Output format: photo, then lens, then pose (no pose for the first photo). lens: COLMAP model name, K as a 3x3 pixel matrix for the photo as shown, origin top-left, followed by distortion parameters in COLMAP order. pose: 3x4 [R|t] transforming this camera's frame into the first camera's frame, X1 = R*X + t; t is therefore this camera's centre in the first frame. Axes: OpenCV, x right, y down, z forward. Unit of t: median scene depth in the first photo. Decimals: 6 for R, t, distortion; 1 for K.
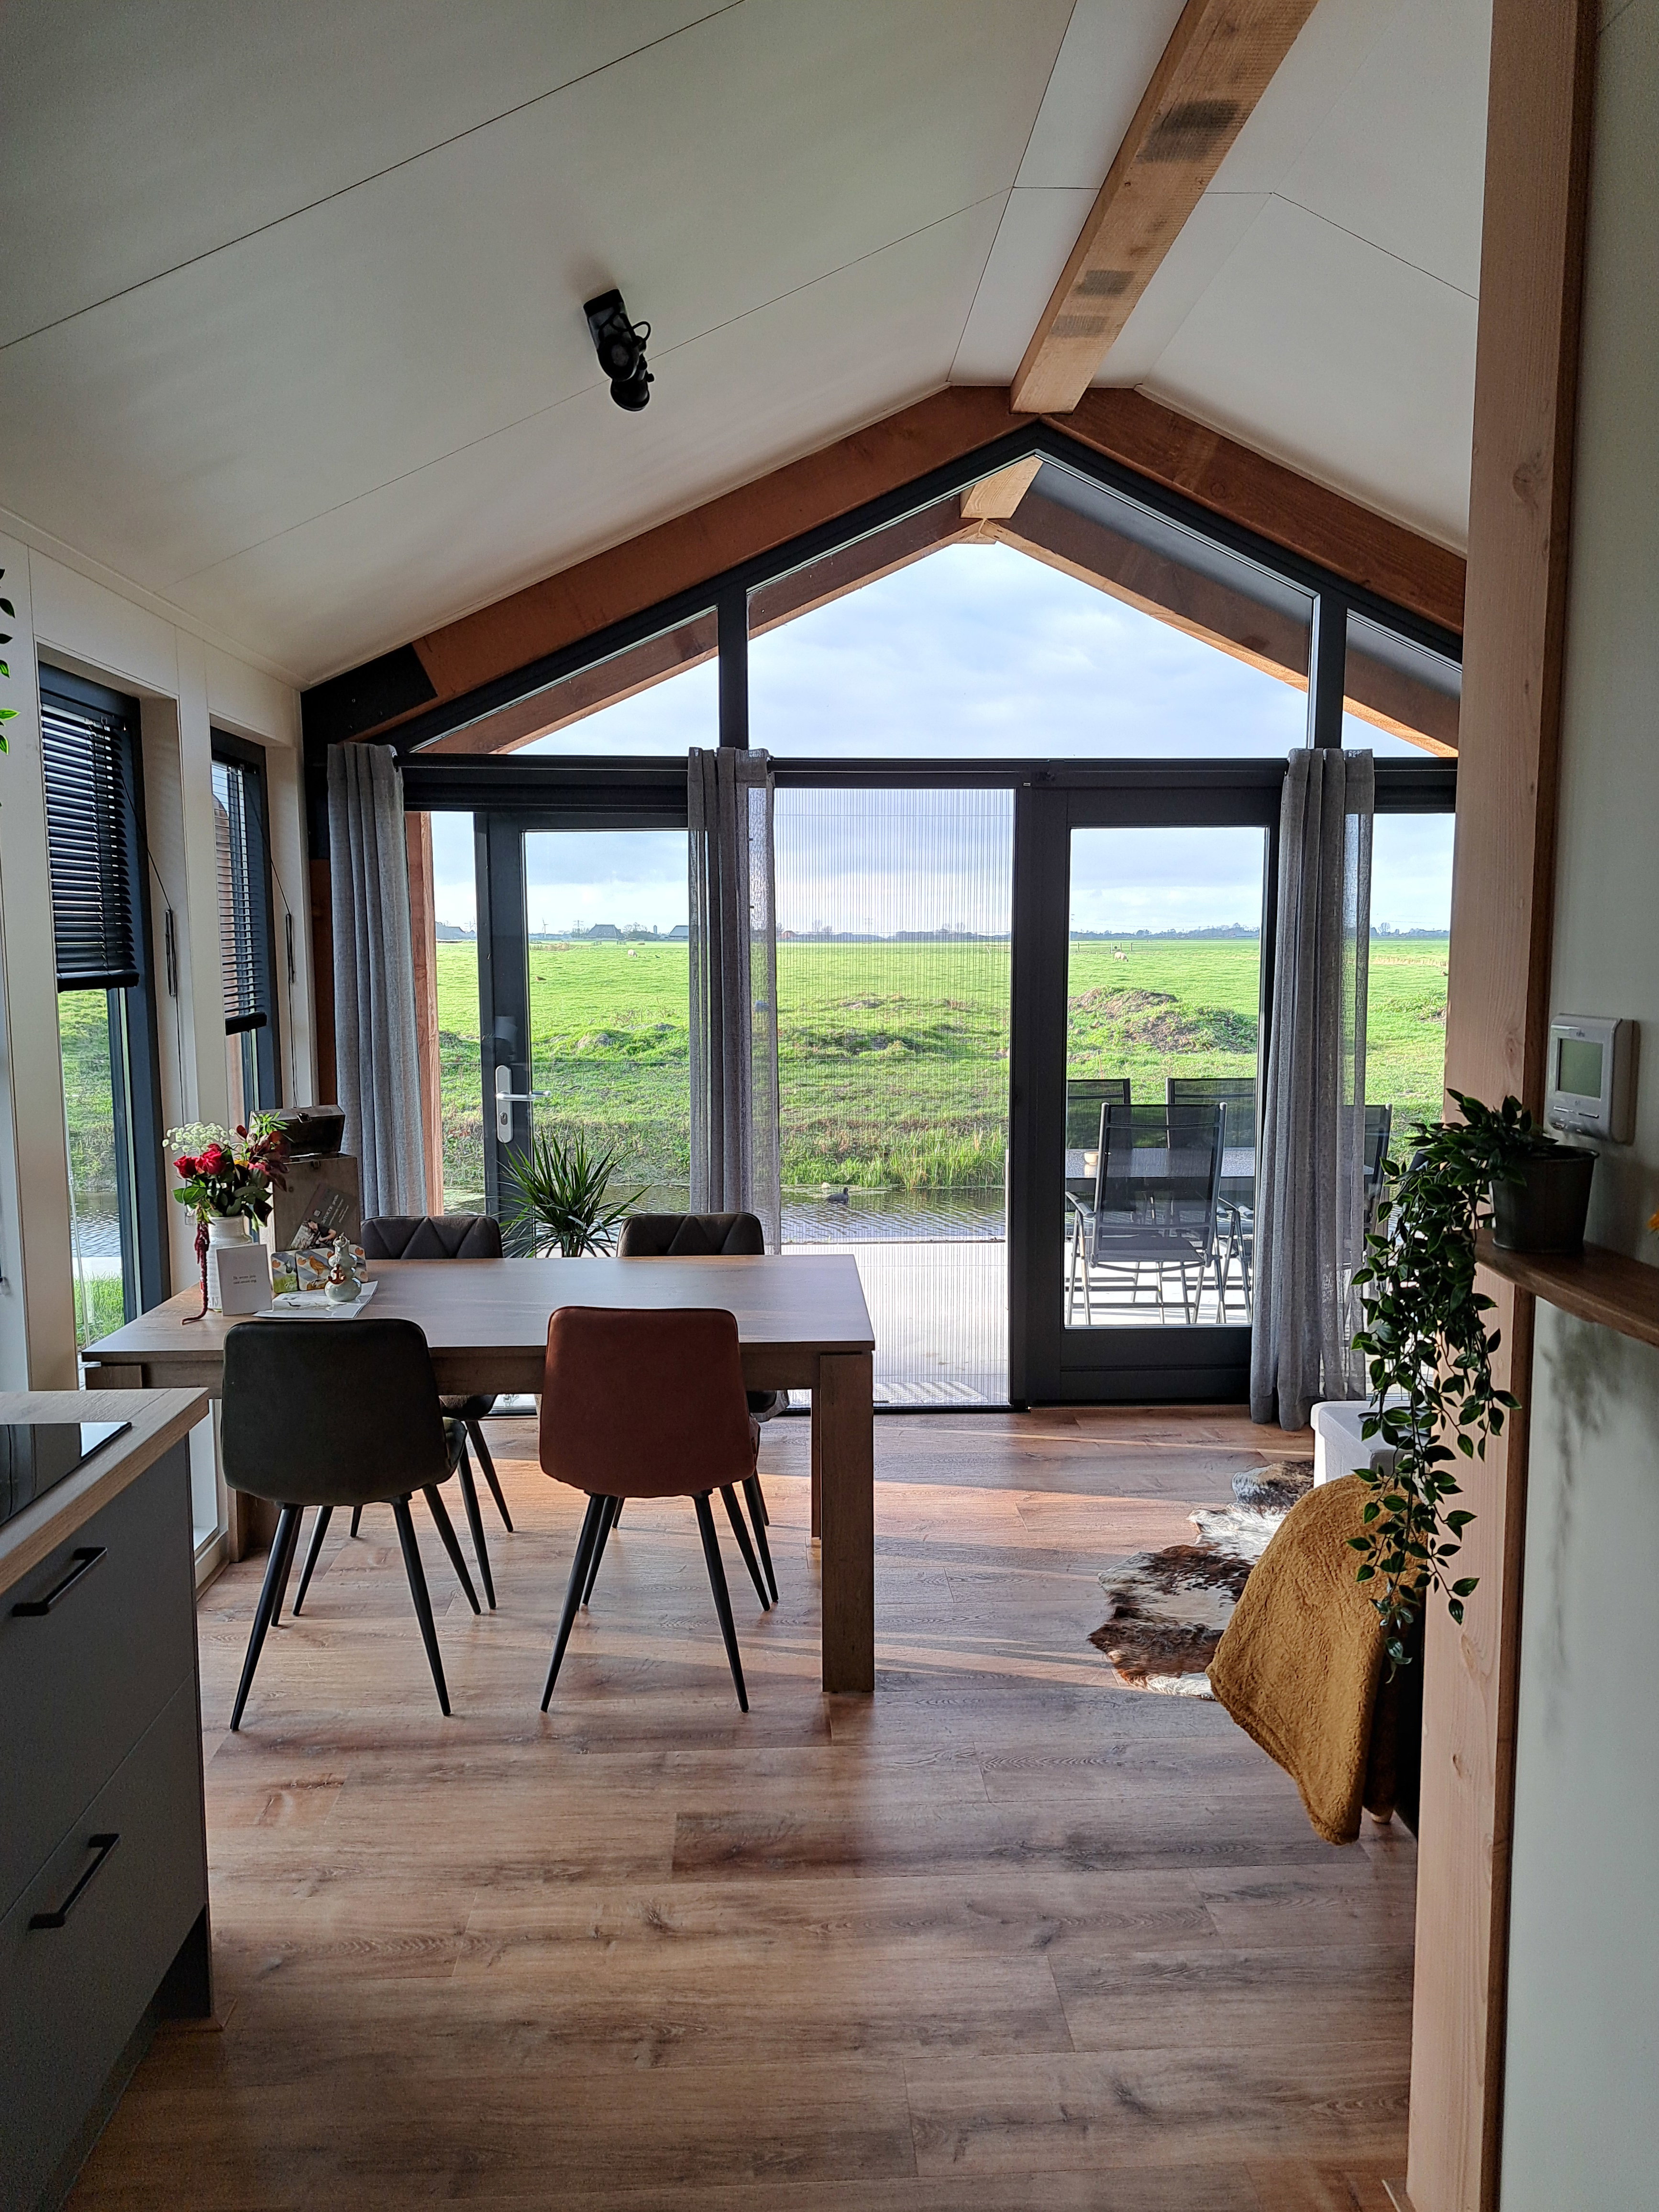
lens RADIAL K [[1584.5, 0, 836.2], [0, 1584.5, 1115.9], [0, 0, 1]] dist [0.022874, -0.010016]
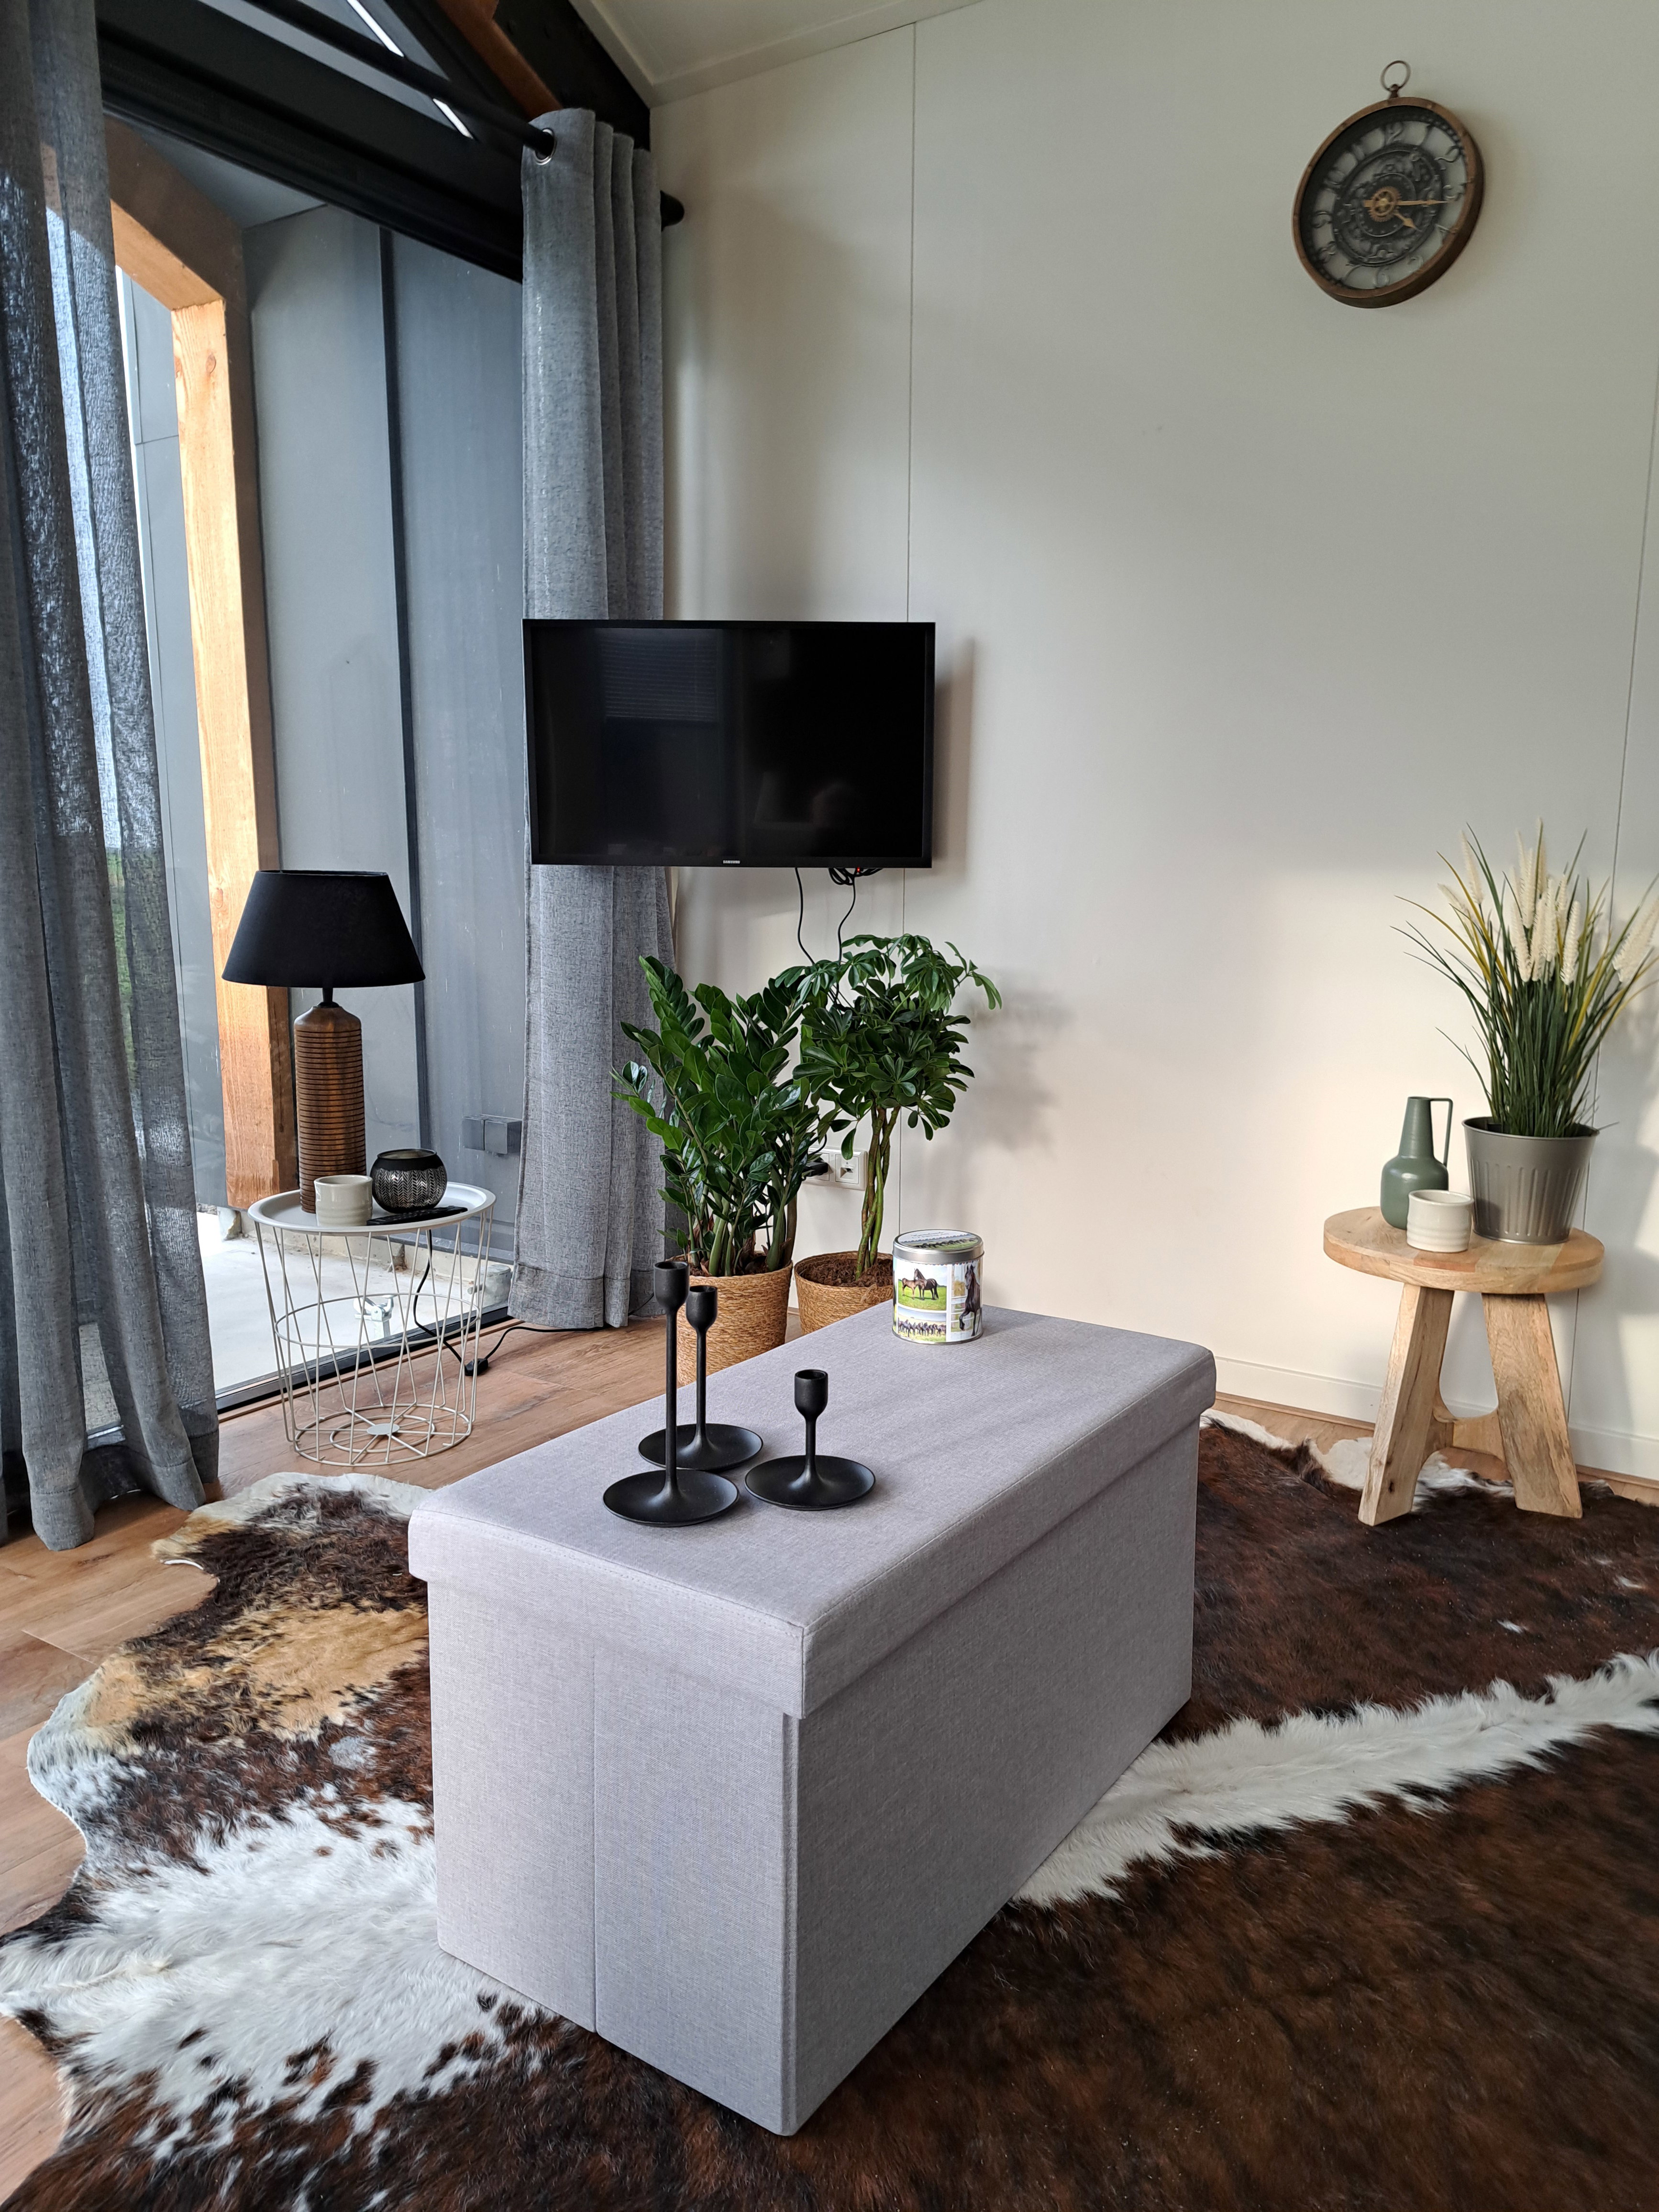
lens RADIAL K [[1584.5, 0, 889.1], [0, 1584.5, 1144.6], [0, 0, 1]] dist [0.022874, -0.010016]
pose [[0.574403, -0.137579, 0.806928, 0.095931], [0.084167, 0.990476, 0.108960, 0.072811], [-0.814234, 0.005330, 0.580512, 0.646479]]
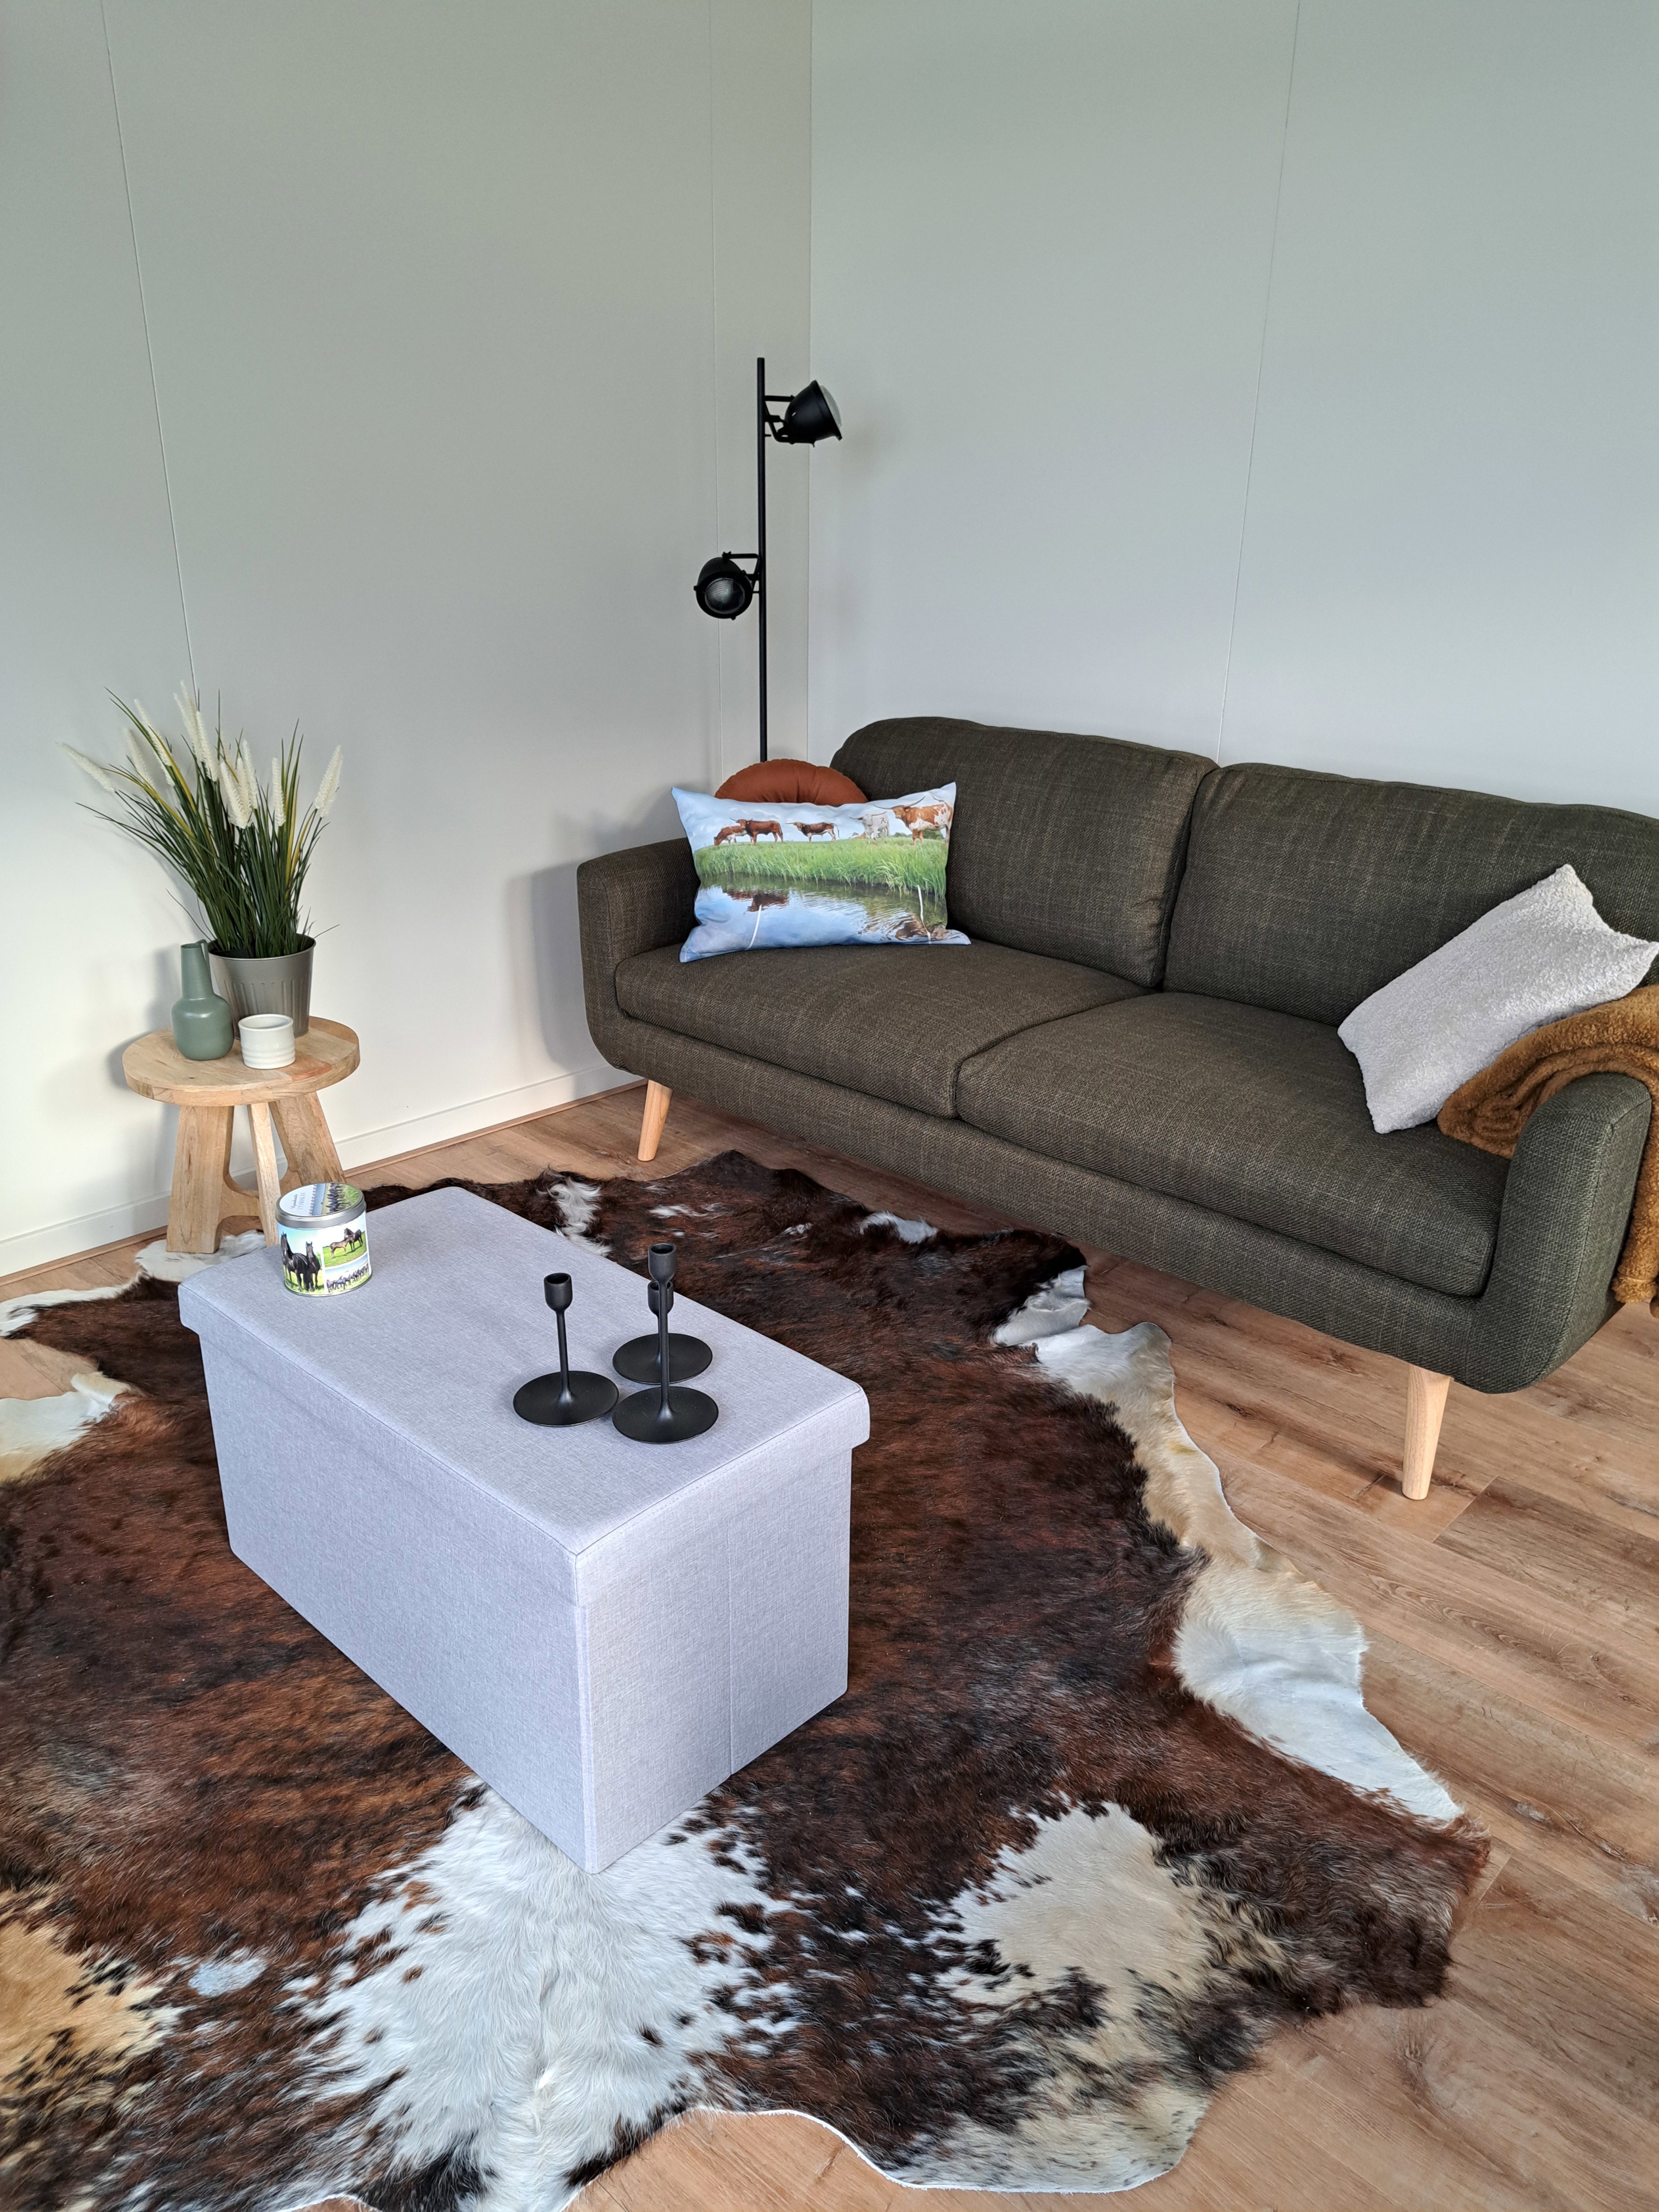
lens RADIAL K [[1584.5, 0, 829.7], [0, 1584.5, 1107.3], [0, 0, 1]] dist [0.022874, -0.010016]
pose [[-0.696339, -0.270125, 0.664940, 0.043589], [0.065452, 0.898709, 0.433634, -0.053661], [-0.714723, 0.345478, -0.608125, 1.002787]]
